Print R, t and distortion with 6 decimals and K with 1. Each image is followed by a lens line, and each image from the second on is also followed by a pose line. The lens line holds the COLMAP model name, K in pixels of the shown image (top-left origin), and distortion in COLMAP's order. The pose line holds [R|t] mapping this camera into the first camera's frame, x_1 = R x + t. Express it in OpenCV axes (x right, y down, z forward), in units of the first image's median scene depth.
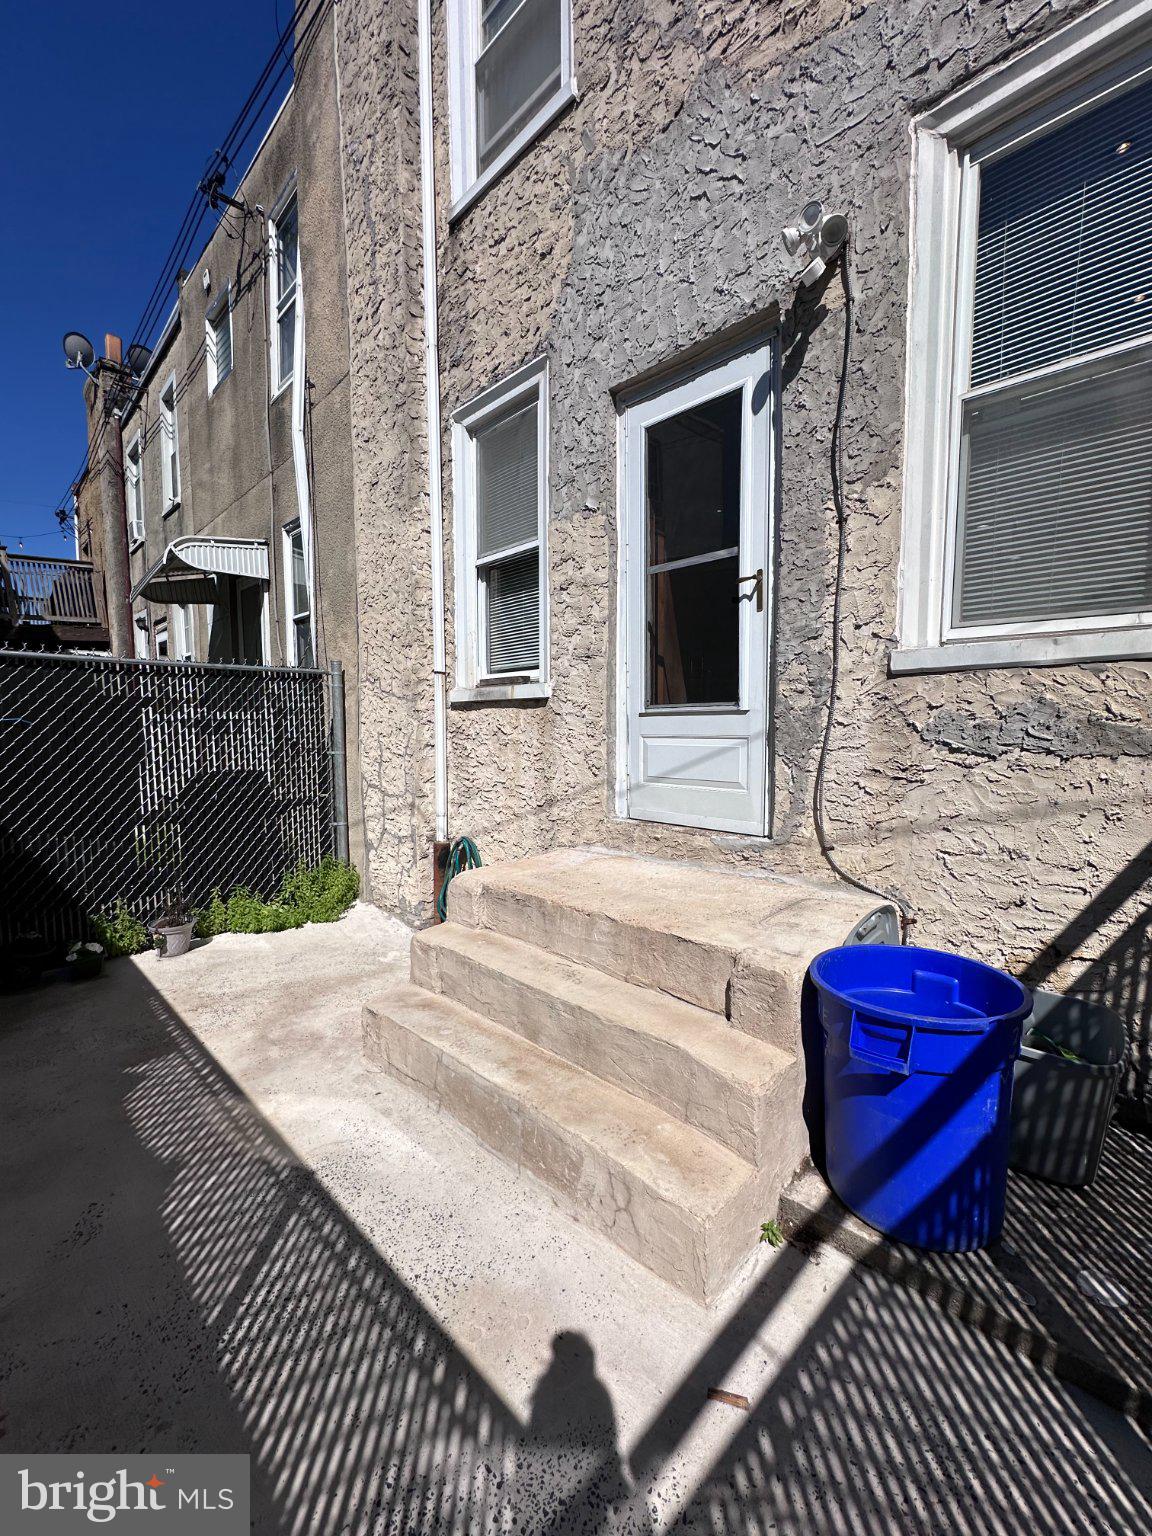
lens RADIAL K [[614.1, 0, 575.1], [0, 614.1, 776.8], [0, 0, 1]] dist [-0.005018, 0.000430]
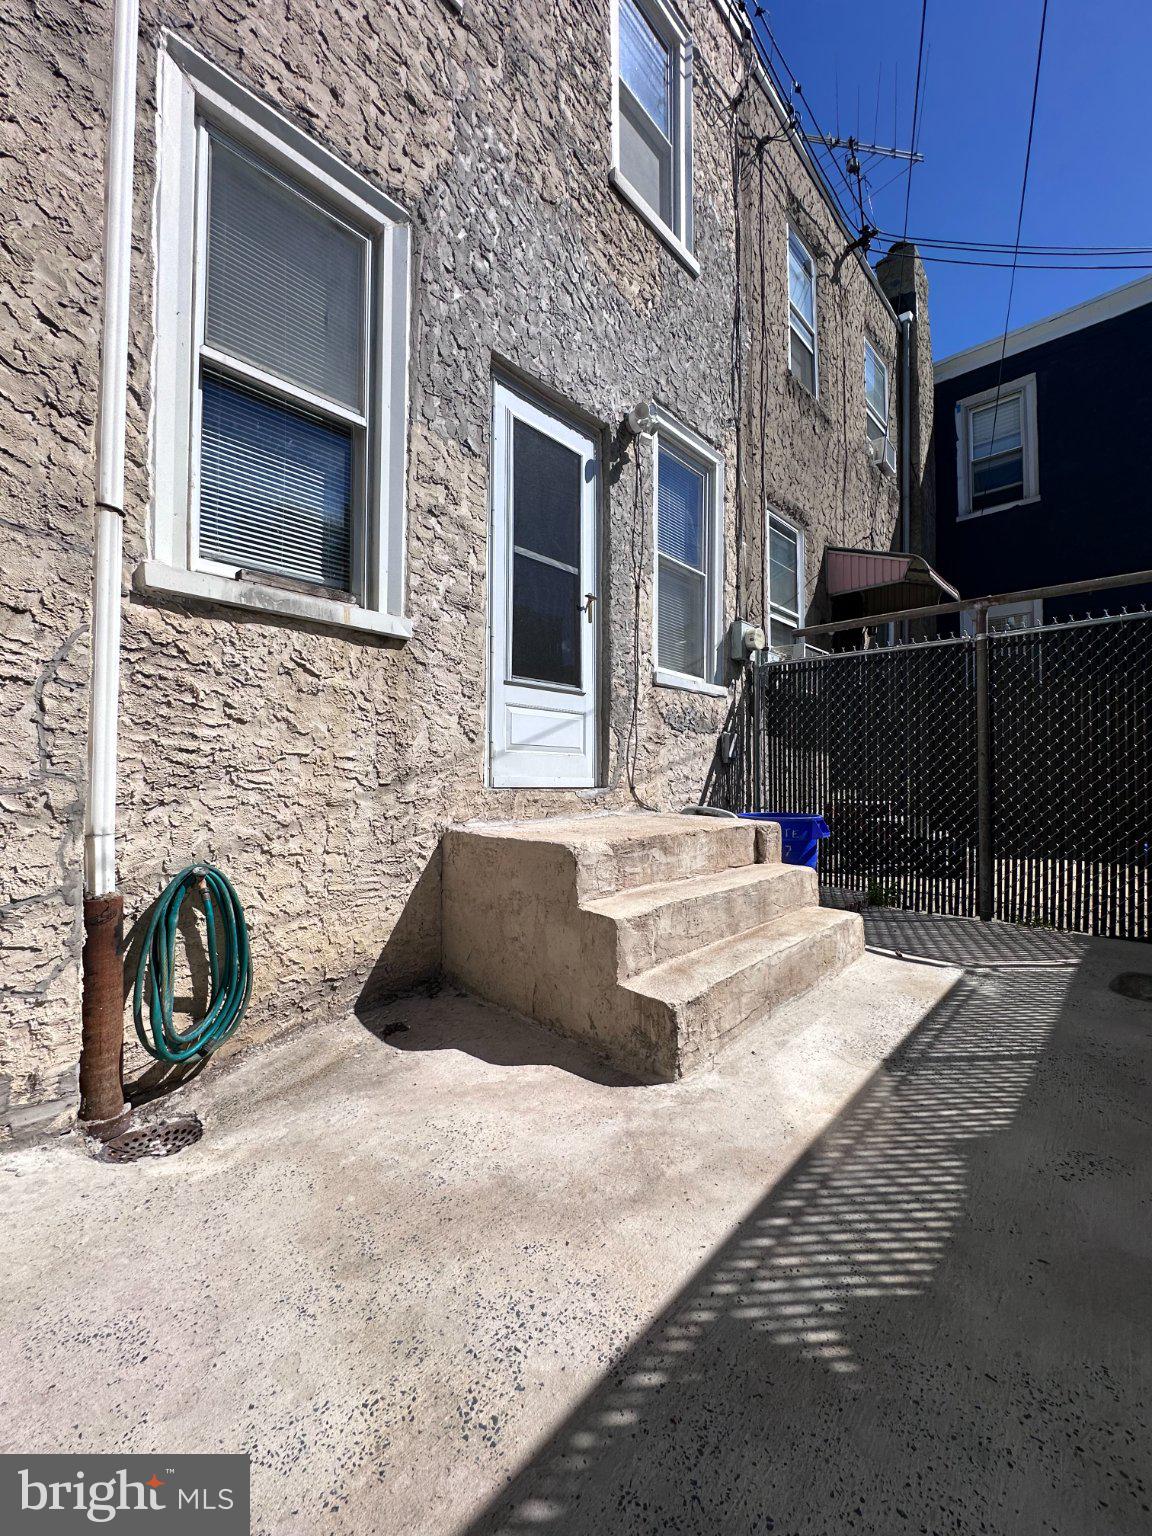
lens RADIAL K [[614.1, 0, 576.2], [0, 614.1, 775.9], [0, 0, 1]] dist [-0.005018, 0.000430]
pose [[-0.027243, 0.015157, 0.999514, -0.840902], [0.079009, 0.996790, -0.012963, 0.069527], [-0.996502, 0.078617, -0.028354, 0.861577]]
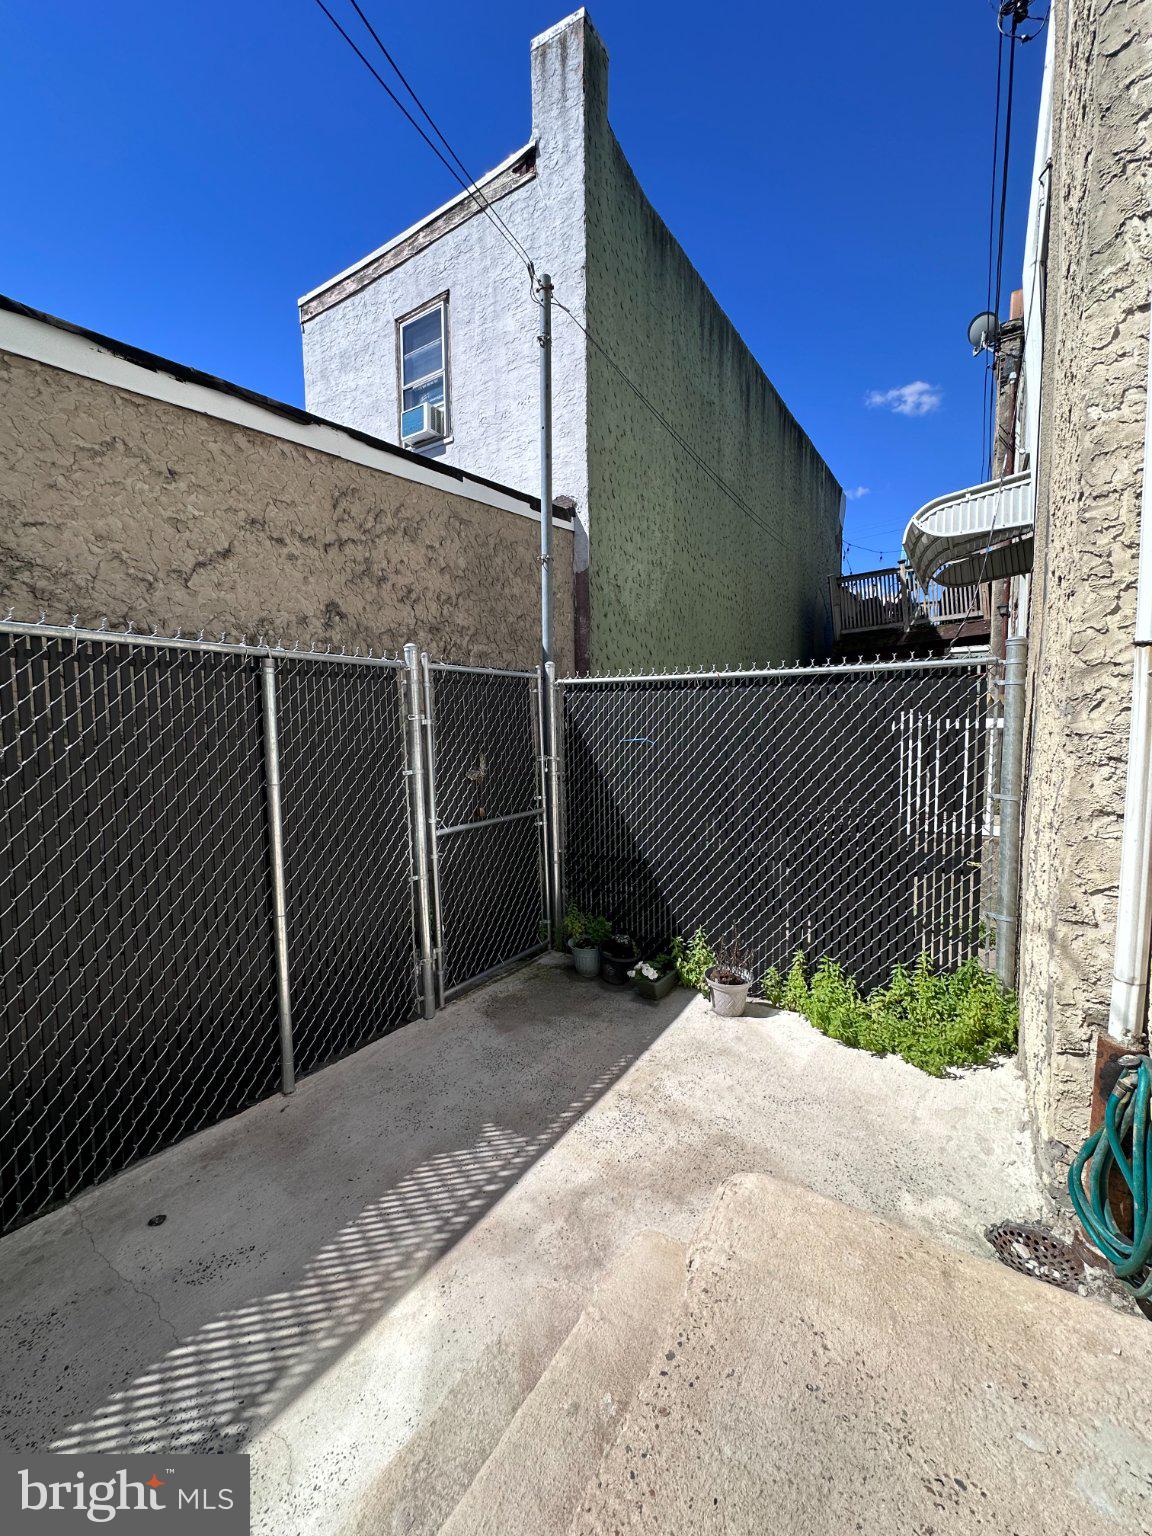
lens RADIAL K [[614.1, 0, 577.9], [0, 614.1, 770.9], [0, 0, 1]] dist [-0.005018, 0.000430]
pose [[0.208777, 0.081059, -0.974598, 0.132876], [-0.070455, 0.995216, 0.067682, -0.105908], [0.975422, 0.054535, 0.213489, 0.675485]]
